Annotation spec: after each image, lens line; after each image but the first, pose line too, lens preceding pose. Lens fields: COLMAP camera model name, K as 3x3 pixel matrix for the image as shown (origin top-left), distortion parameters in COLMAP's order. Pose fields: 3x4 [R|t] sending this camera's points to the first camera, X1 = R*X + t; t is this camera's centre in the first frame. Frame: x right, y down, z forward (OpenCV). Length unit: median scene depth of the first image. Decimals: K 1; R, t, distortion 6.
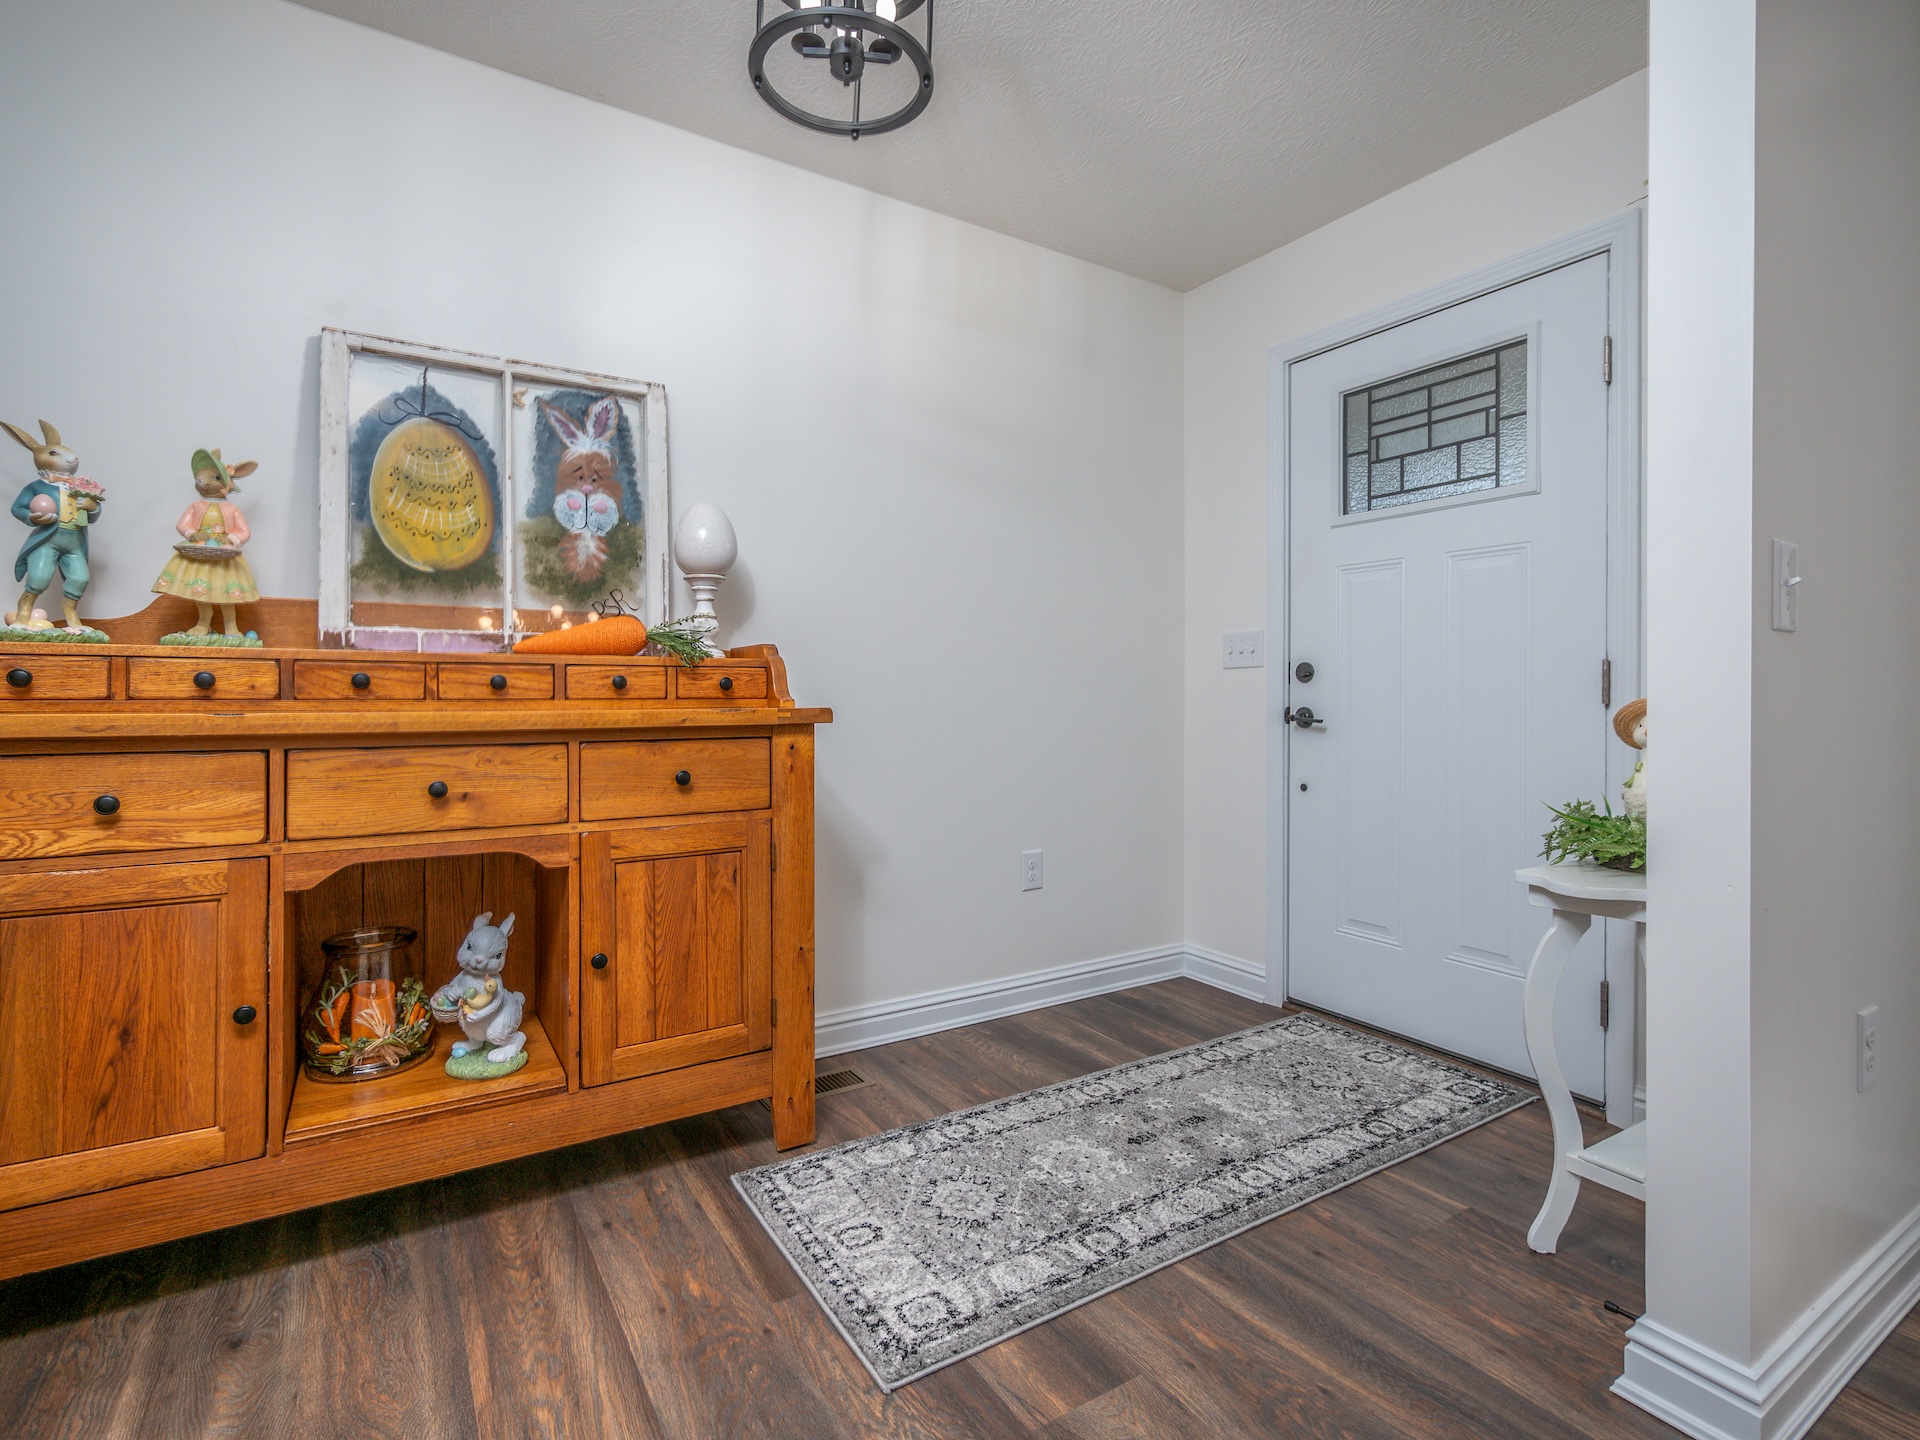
lens RADIAL K [[923.7, 0, 962.5], [0, 923.7, 705.3], [0, 0, 1]] dist [-0.003086, -0.000862]
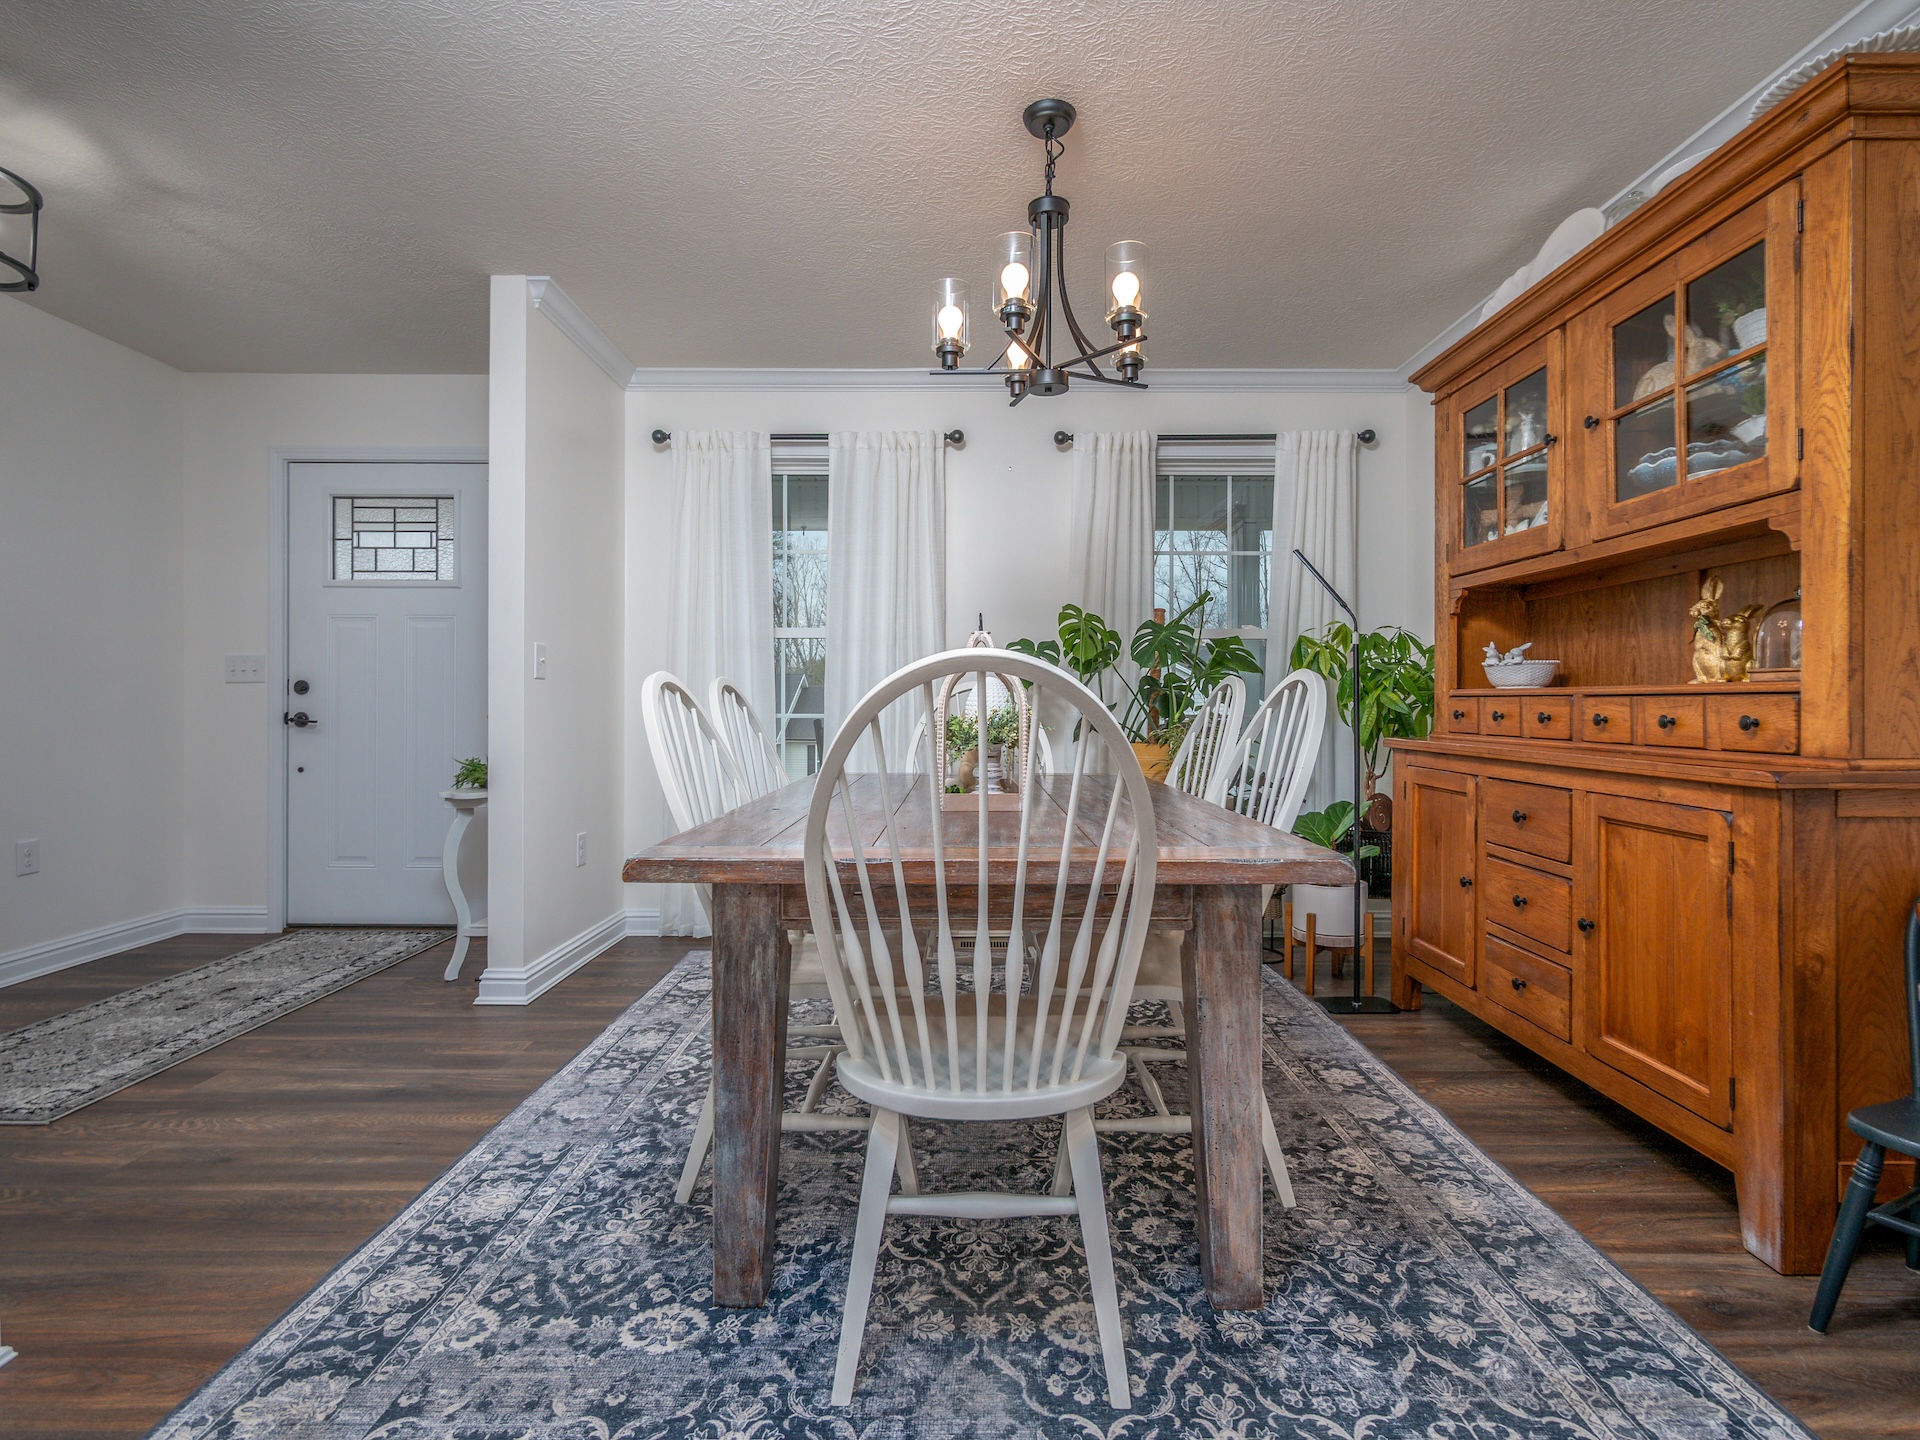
lens RADIAL K [[923.7, 0, 967.9], [0, 923.7, 706.0], [0, 0, 1]] dist [-0.003086, -0.000862]
pose [[0.526153, 0.002237, 0.850387, -0.321872], [0.004559, 0.999975, -0.005451, 0.005675], [-0.850377, 0.006745, 0.526130, -0.668624]]
